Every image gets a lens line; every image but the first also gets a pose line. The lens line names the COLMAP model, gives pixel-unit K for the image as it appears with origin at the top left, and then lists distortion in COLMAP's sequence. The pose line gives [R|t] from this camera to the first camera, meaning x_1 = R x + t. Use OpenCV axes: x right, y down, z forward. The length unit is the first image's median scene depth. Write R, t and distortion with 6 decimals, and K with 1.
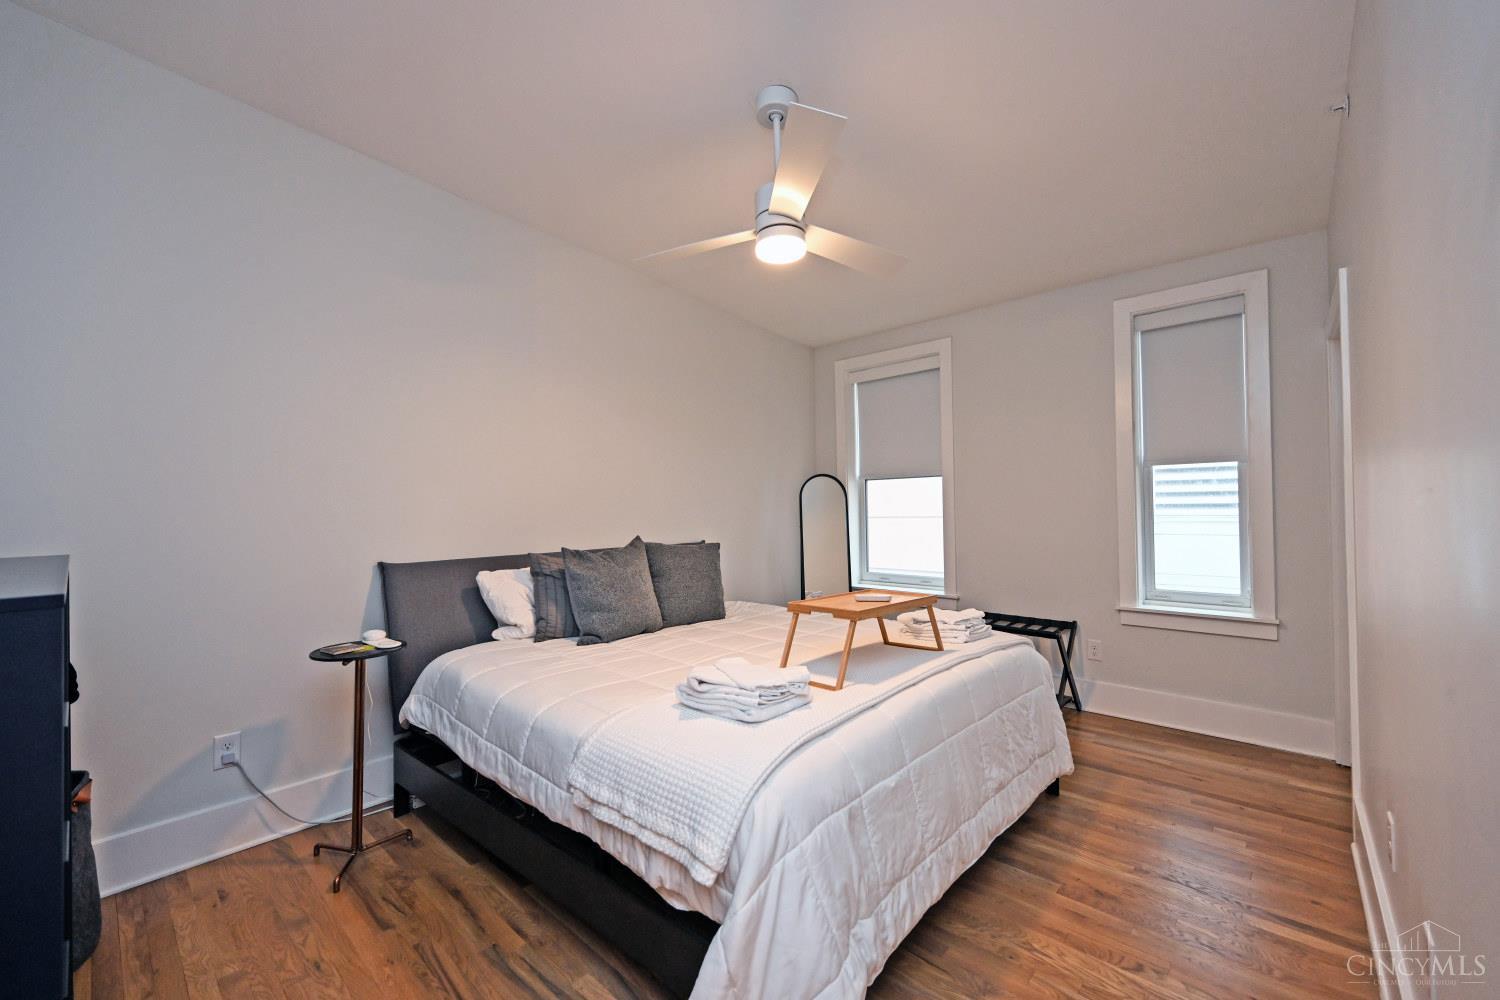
lens RADIAL K [[596.3, 0, 734.4], [0, 596.3, 505.9], [0, 0, 1]] dist [-0.010320, 0.000779]
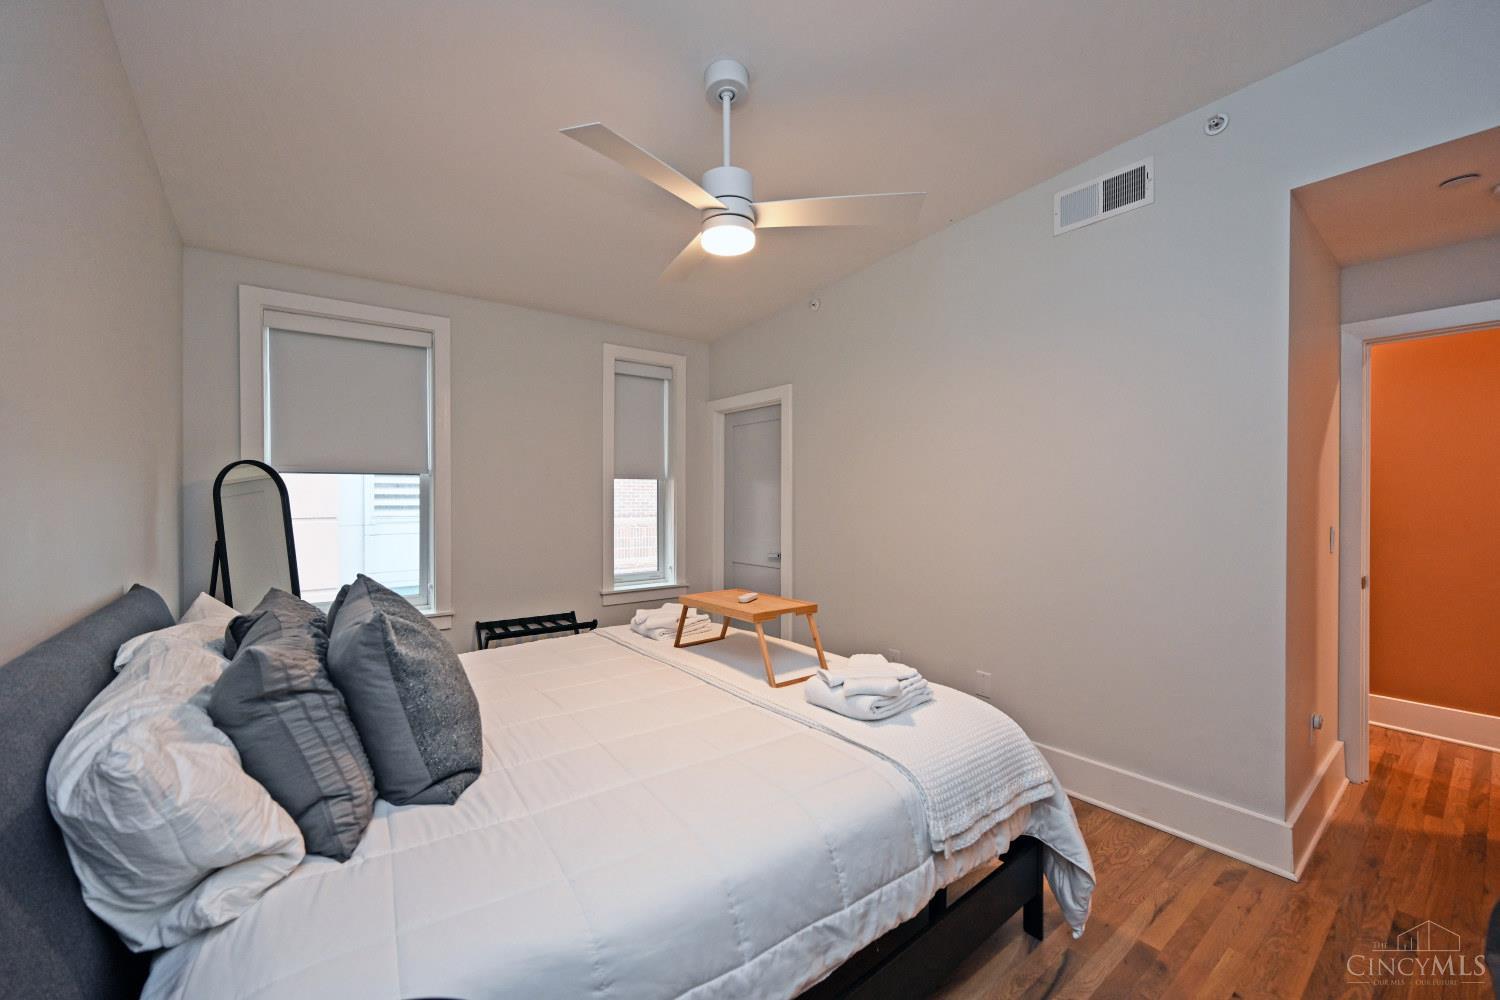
lens RADIAL K [[596.3, 0, 734.4], [0, 596.3, 505.9], [0, 0, 1]] dist [-0.010320, 0.000779]
pose [[0.171608, 0.003120, 0.985160, -0.476377], [-0.002595, 0.999993, -0.002715, -0.005337], [-0.985162, -0.002091, 0.171615, 0.477017]]
